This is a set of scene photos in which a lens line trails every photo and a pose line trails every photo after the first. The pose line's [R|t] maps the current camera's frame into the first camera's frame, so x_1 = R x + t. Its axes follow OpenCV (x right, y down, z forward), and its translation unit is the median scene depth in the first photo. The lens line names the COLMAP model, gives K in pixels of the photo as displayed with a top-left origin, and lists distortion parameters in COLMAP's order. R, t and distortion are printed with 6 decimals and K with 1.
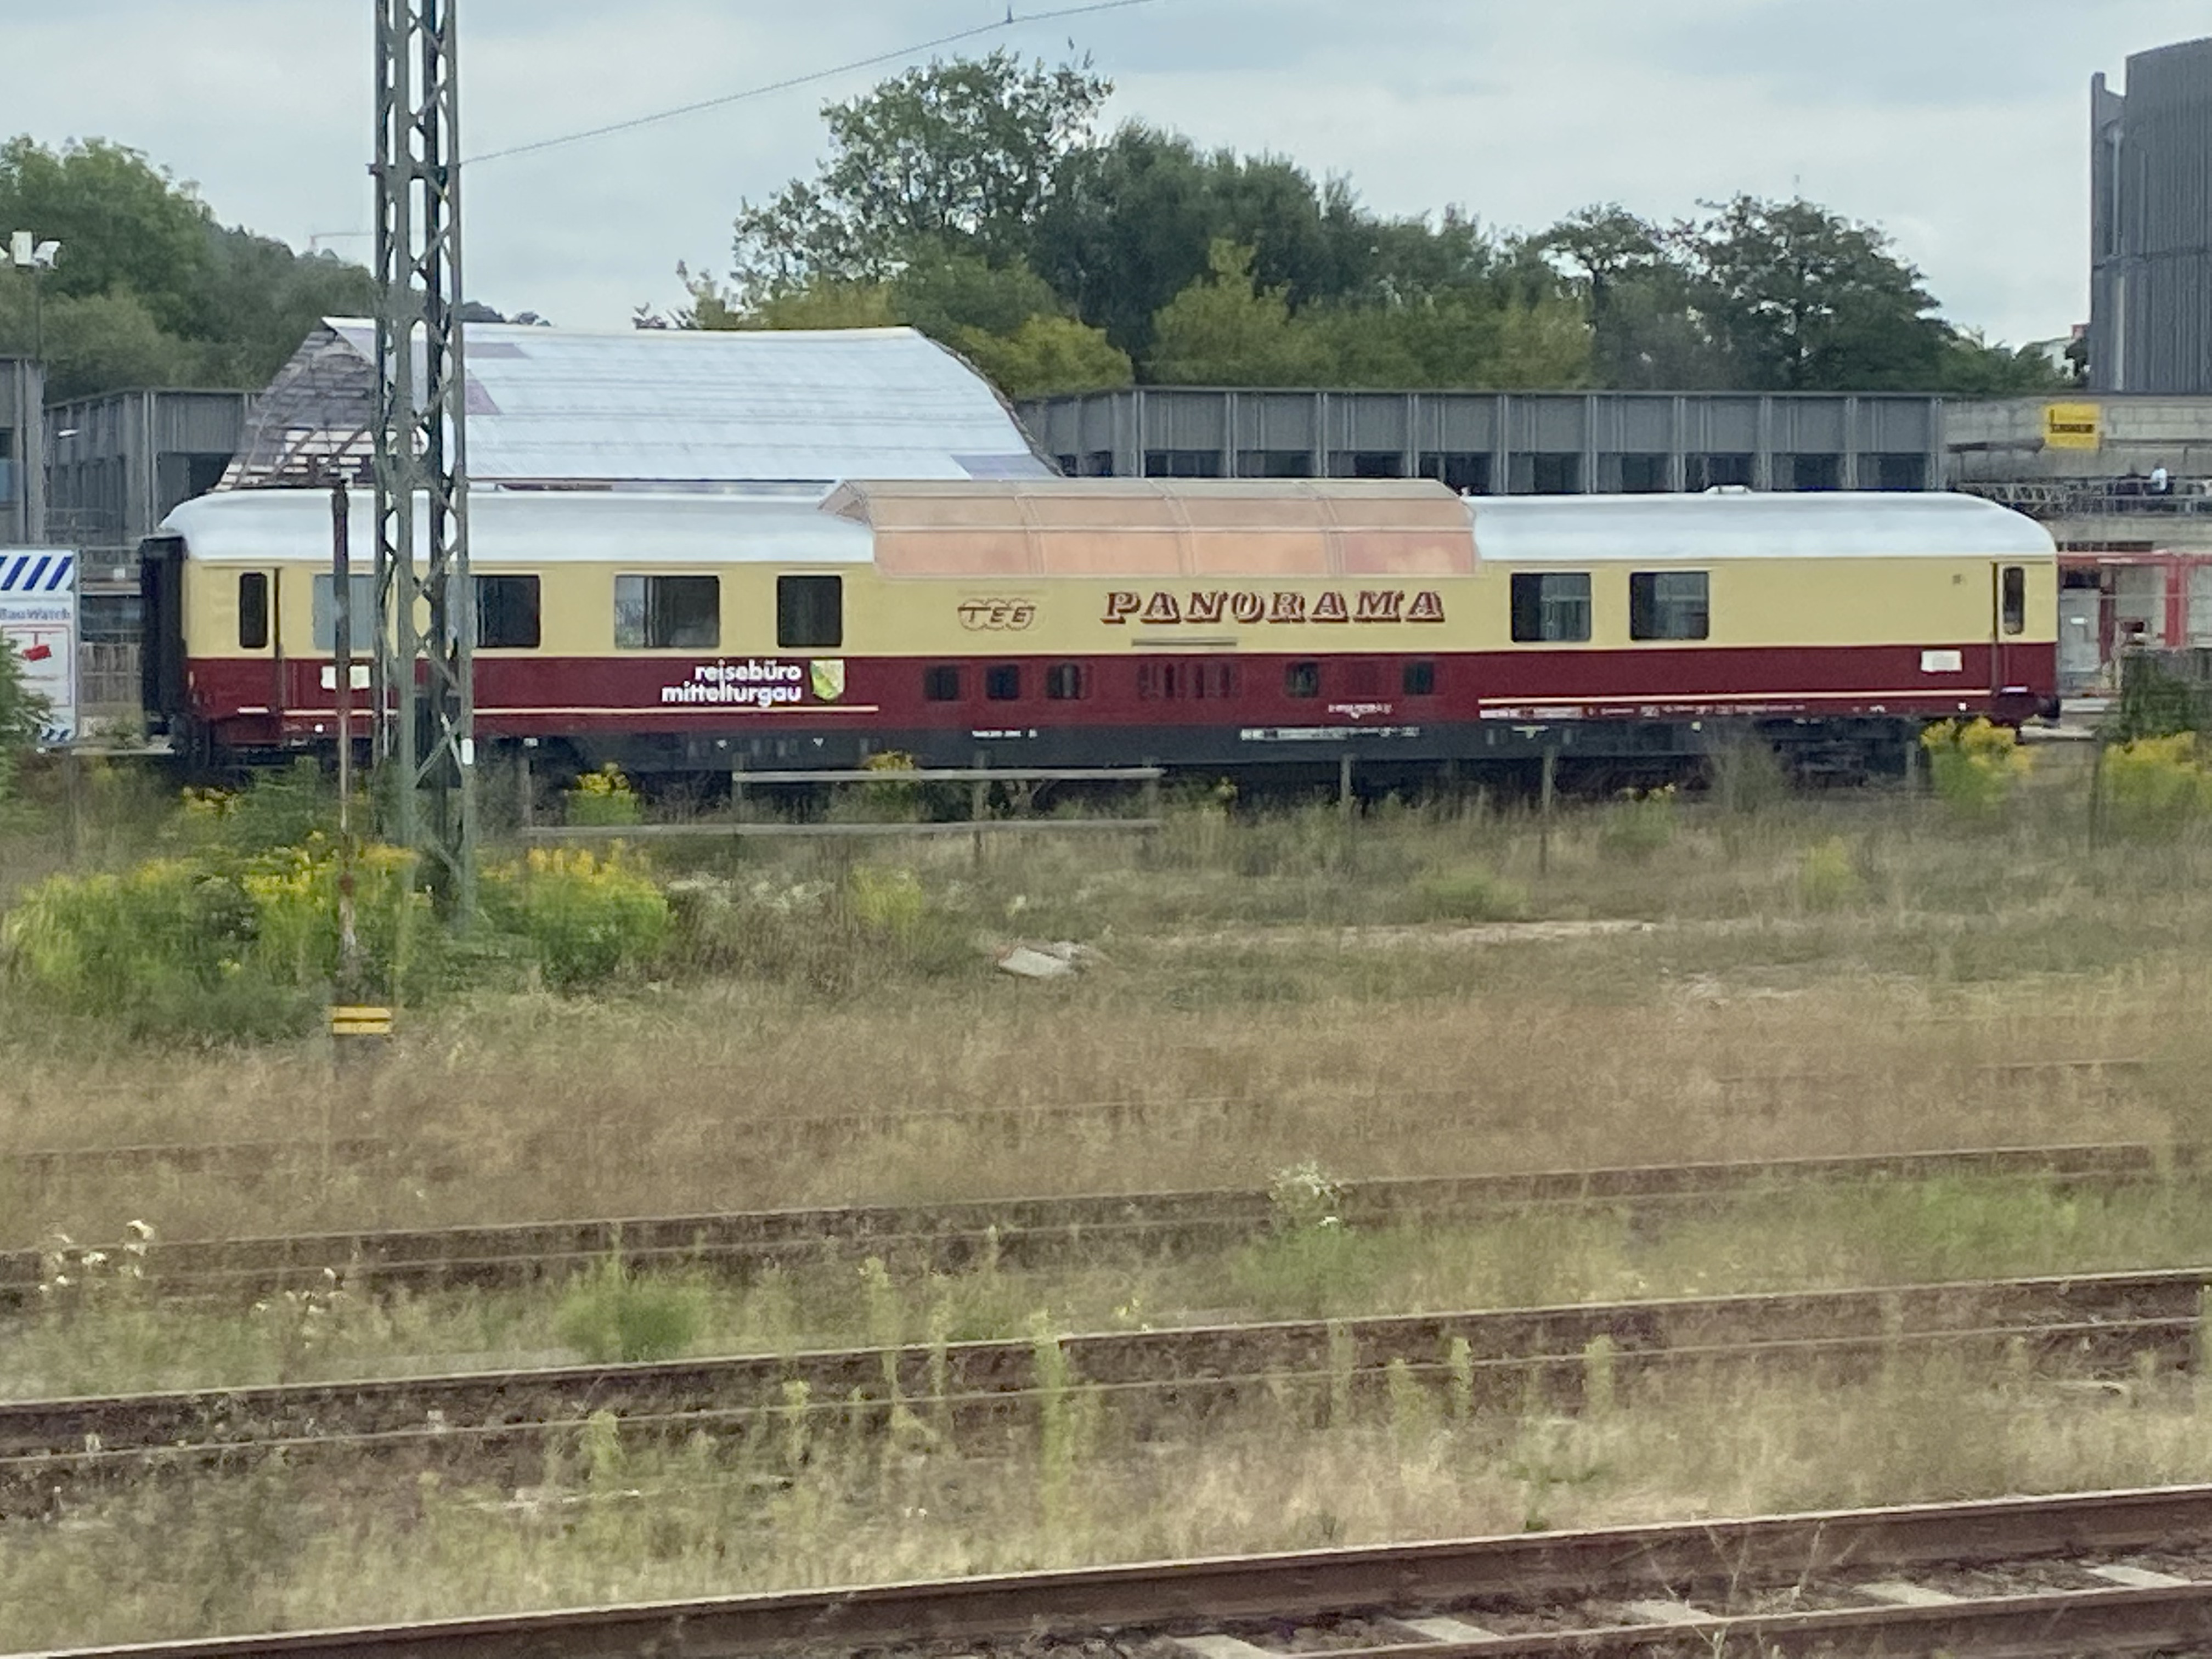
lens RADIAL K [[5623.5, 0, 1105.2], [0, 5623.5, 831.1], [0, 0, 1]] dist [0.172776, -0.209517]
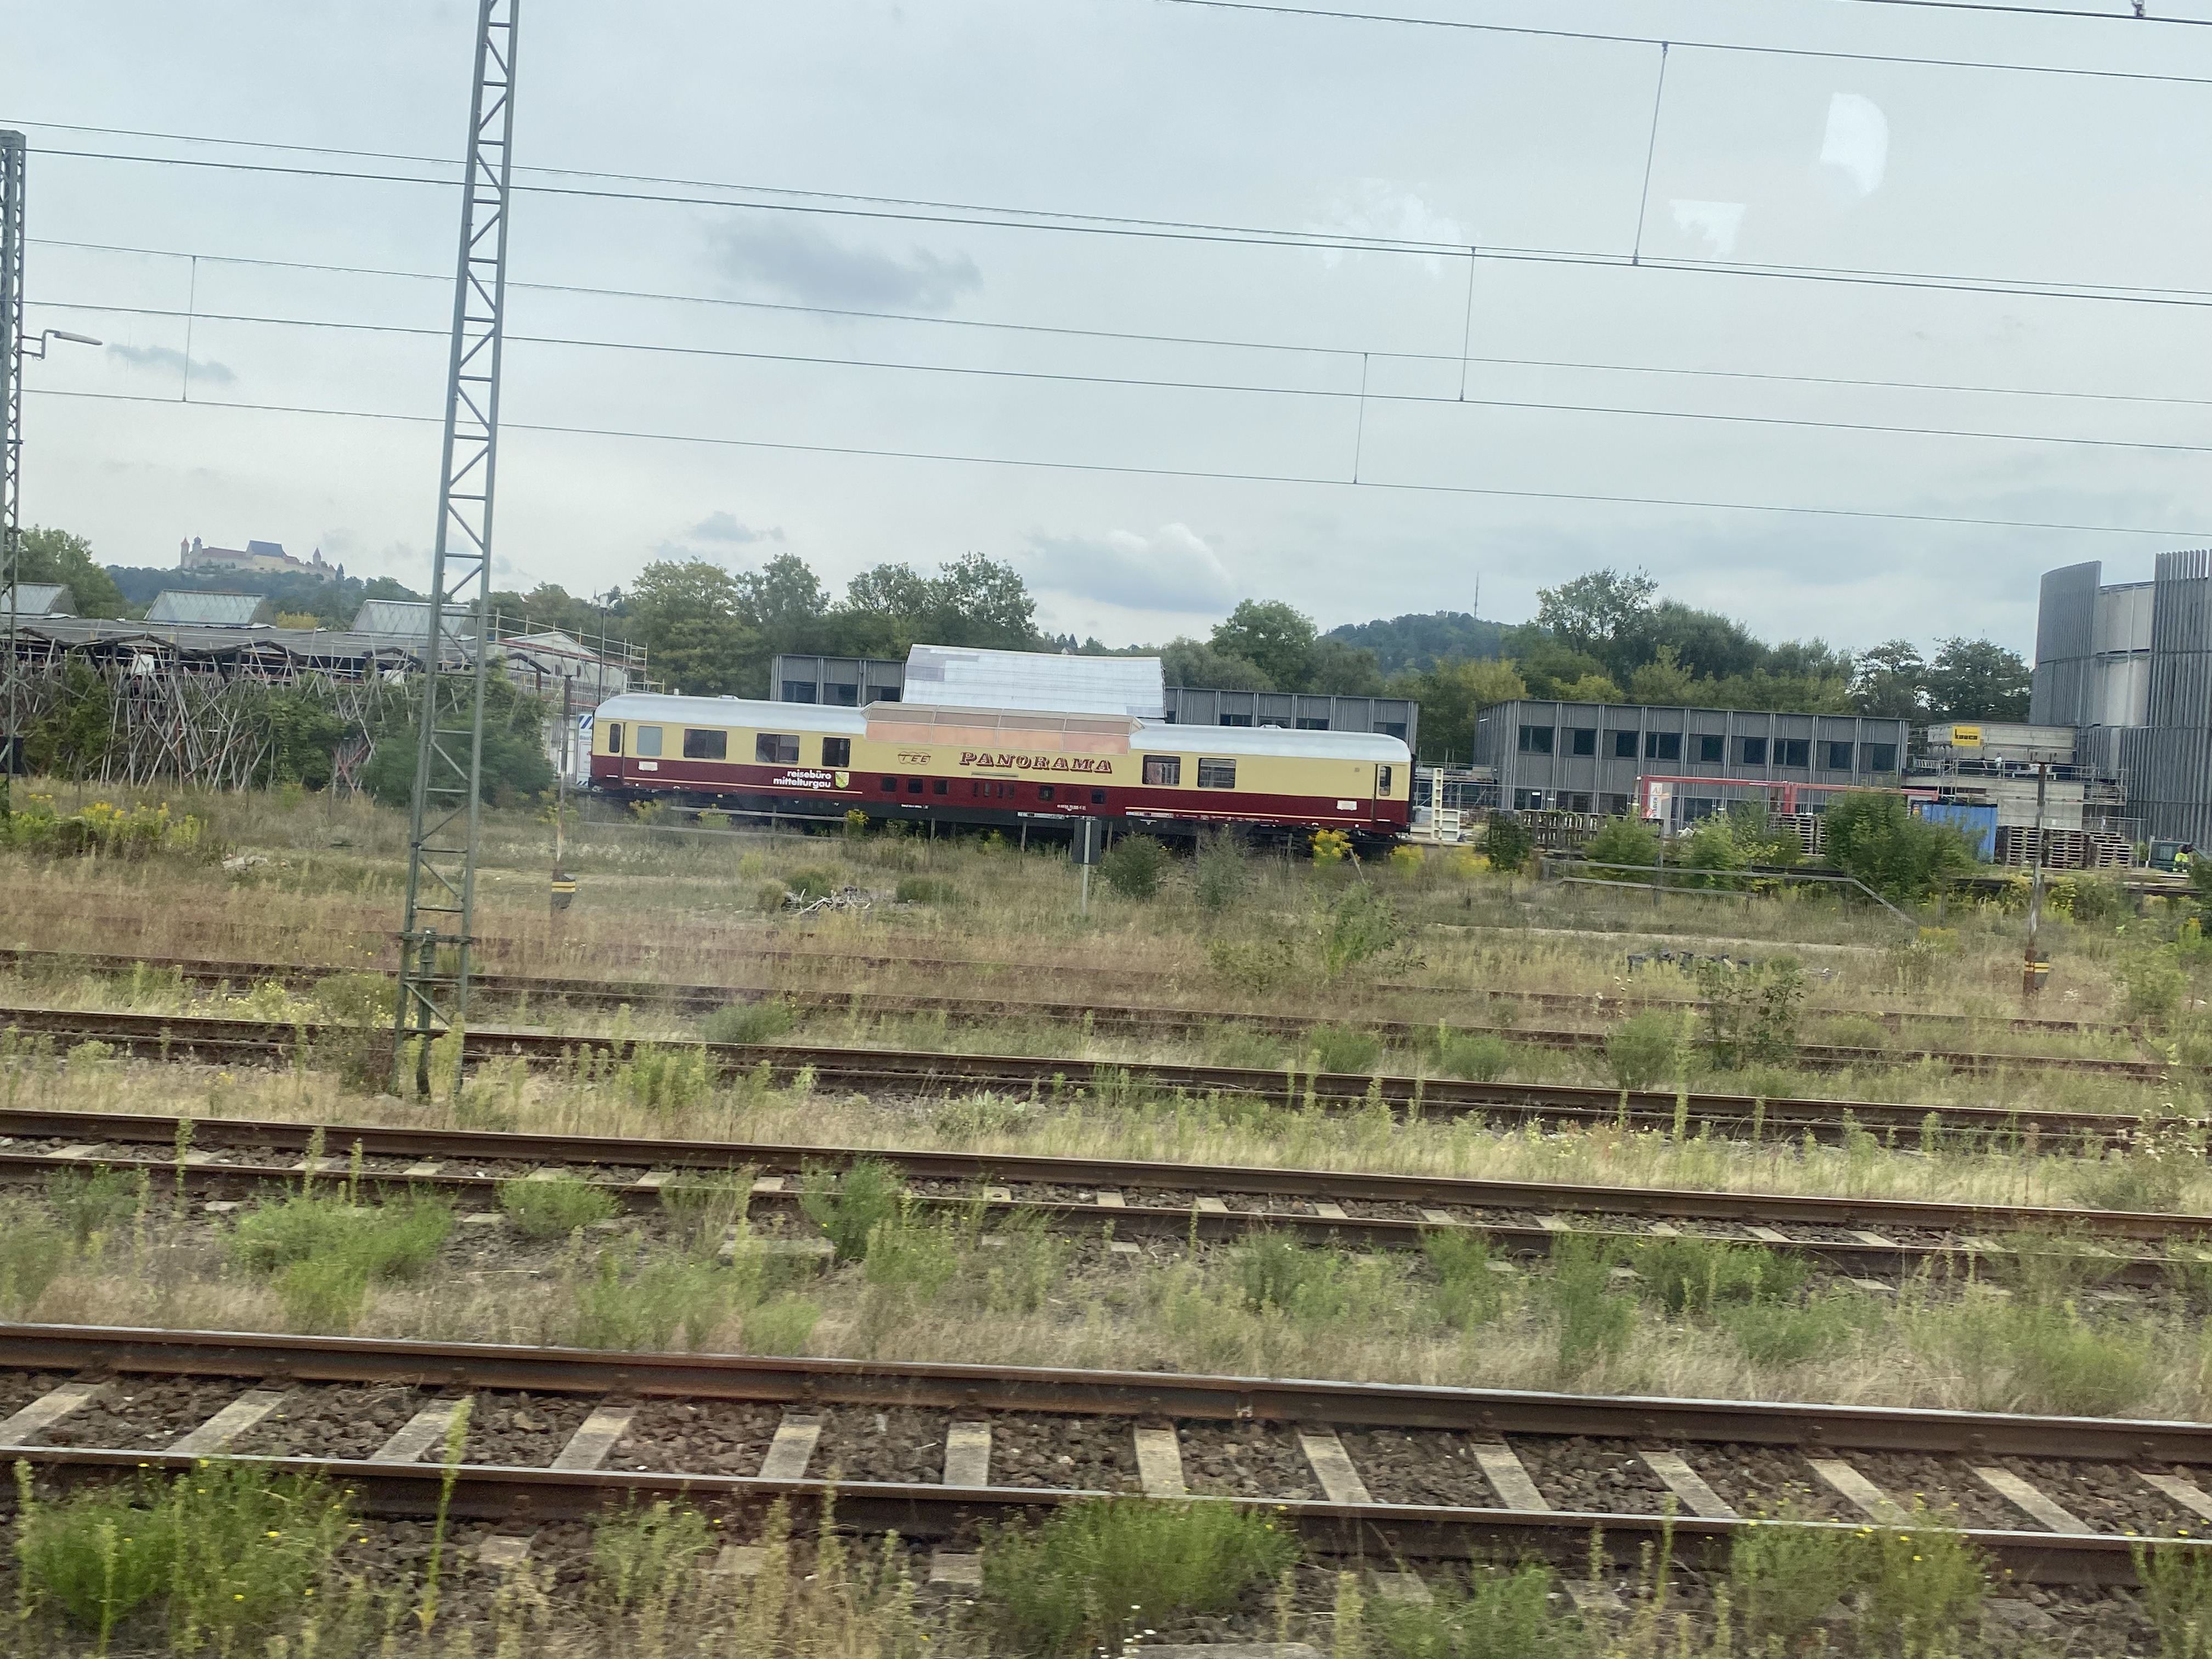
lens RADIAL K [[2045.5, 0, 1048.5], [0, 2045.5, 879.7], [0, 0, 1]] dist [0.104275, -0.206067]
pose [[0.888060, 0.081486, -0.452448, 0.417751], [-0.079746, 0.996551, 0.022955, -0.010004], [0.452758, 0.015696, 0.891495, 0.209809]]
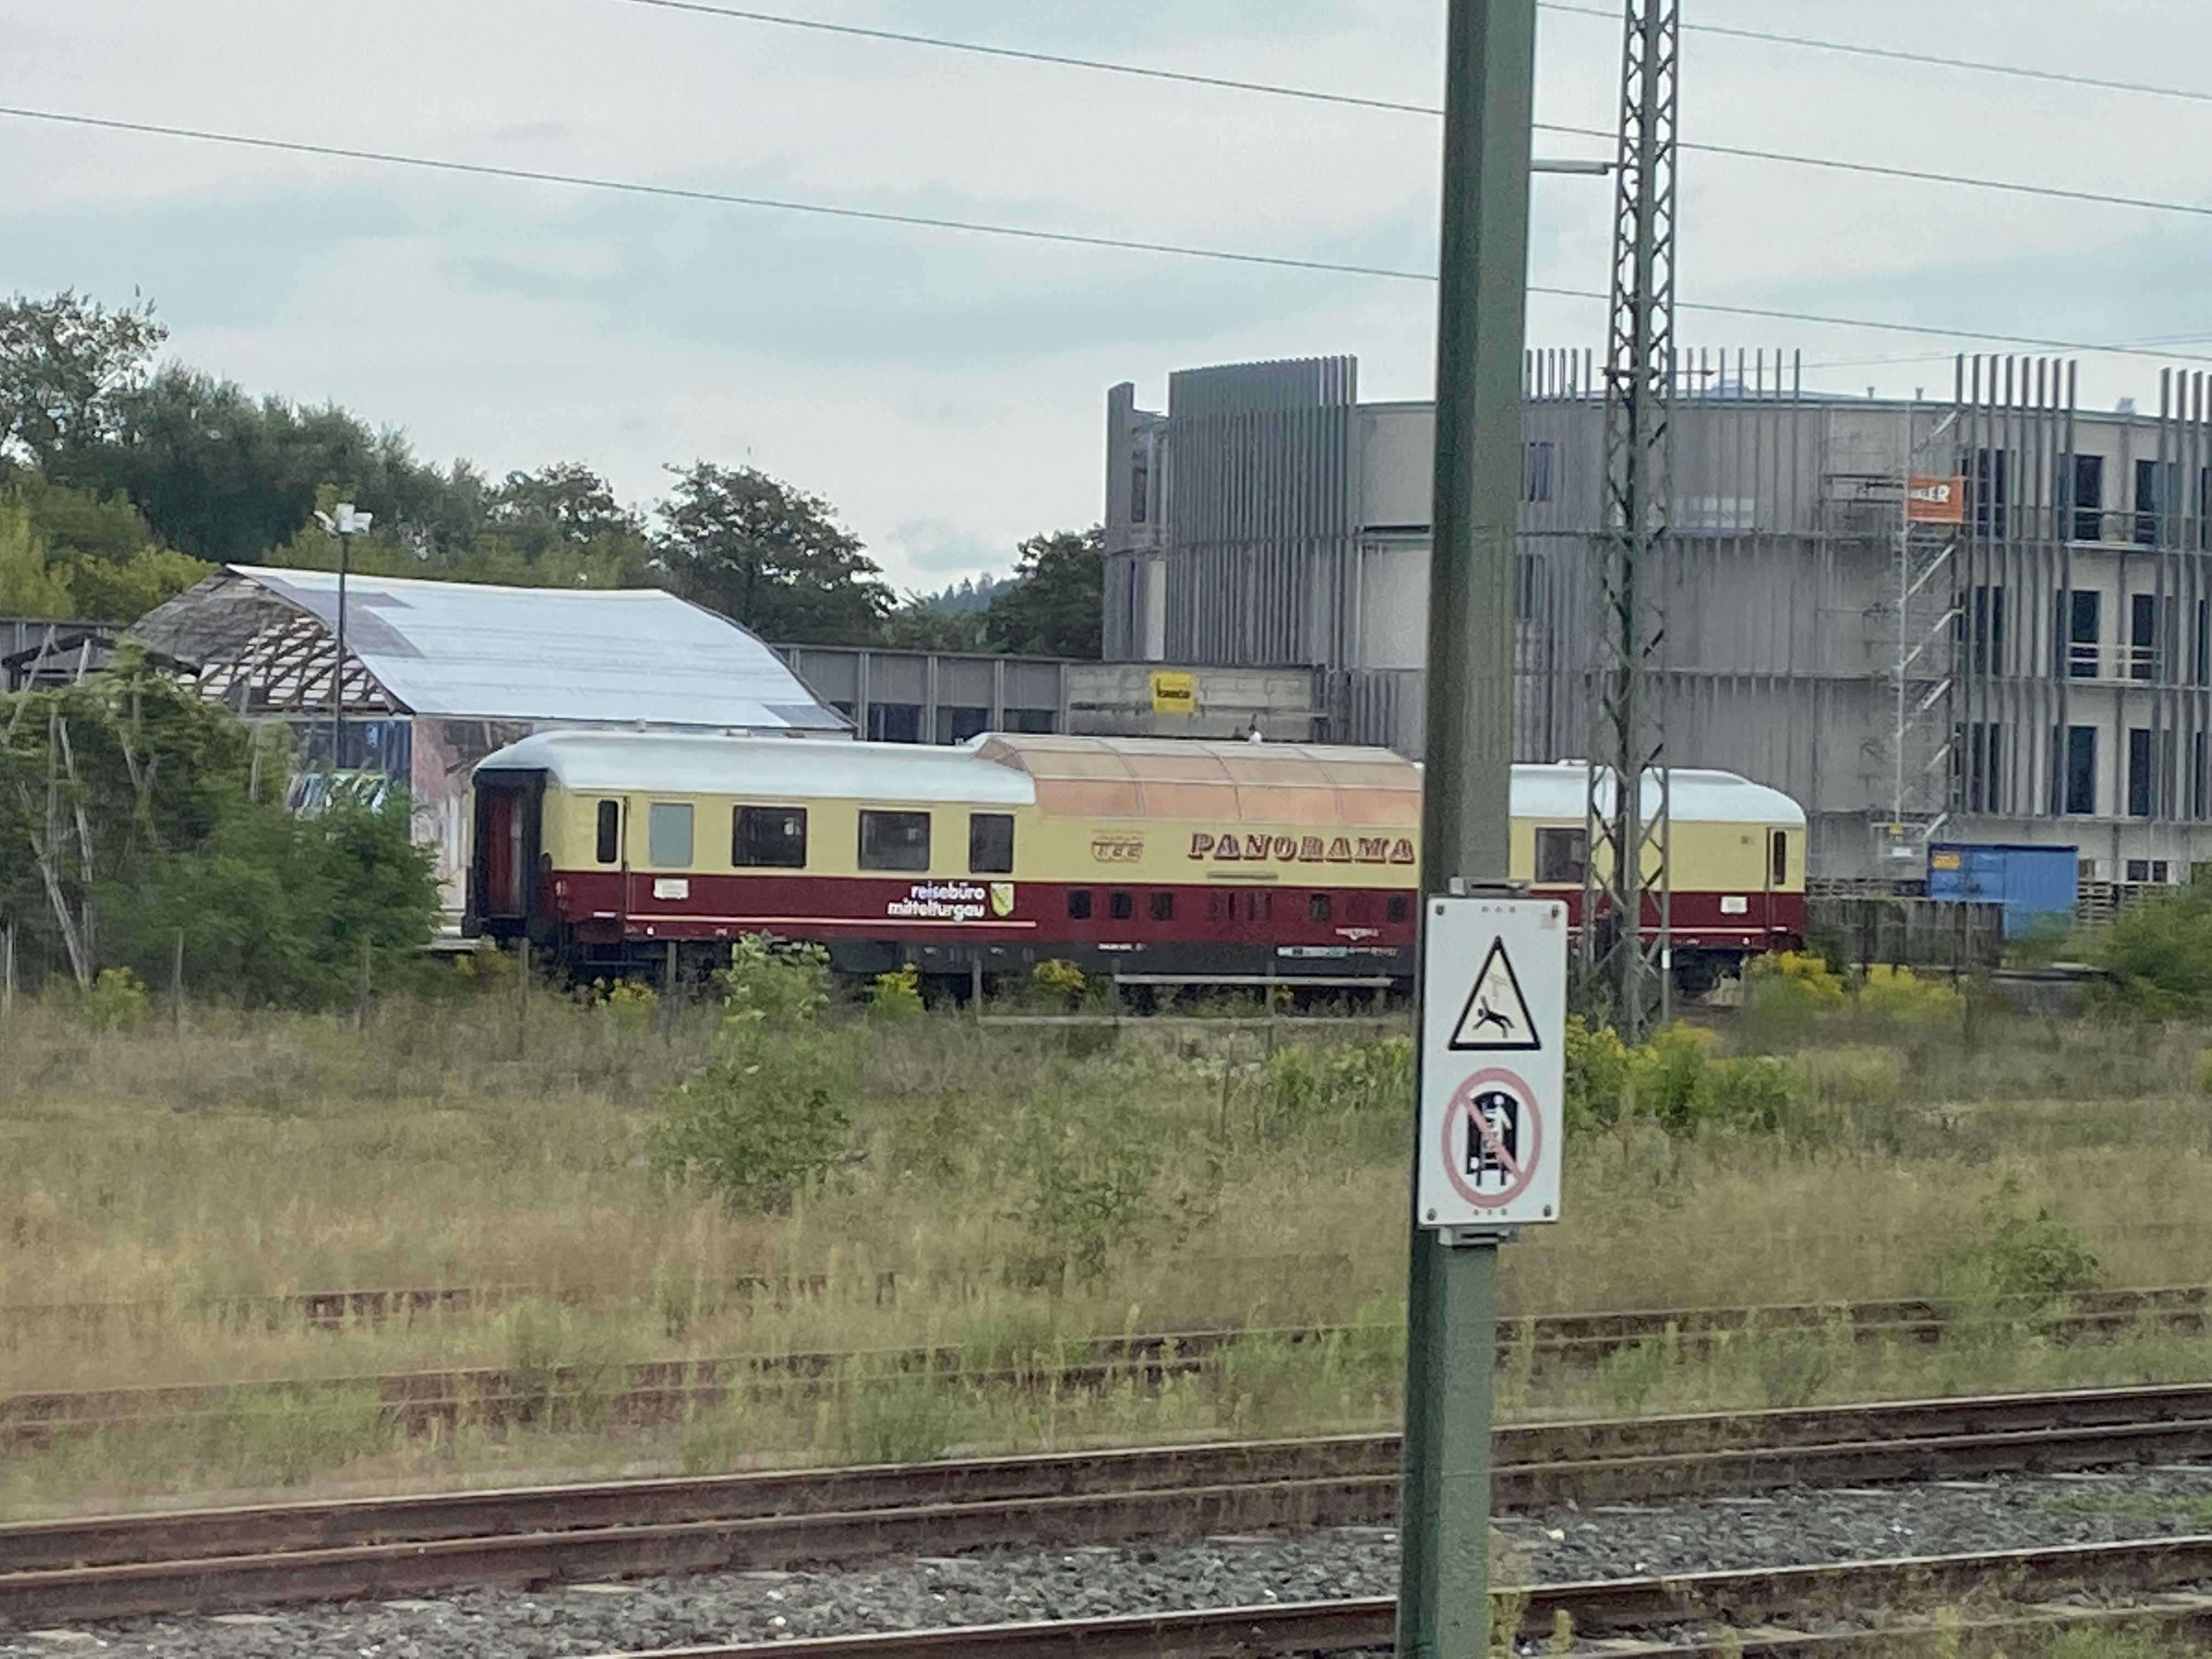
lens RADIAL K [[5628.3, 0, 1104.4], [0, 5628.3, 824.7], [0, 0, 1]] dist [0.155482, -0.088212]
pose [[0.948697, 0.028063, 0.314938, -0.381794], [-0.015422, 0.998975, -0.042559, 0.007753], [-0.315809, 0.035519, 0.948158, -0.149053]]
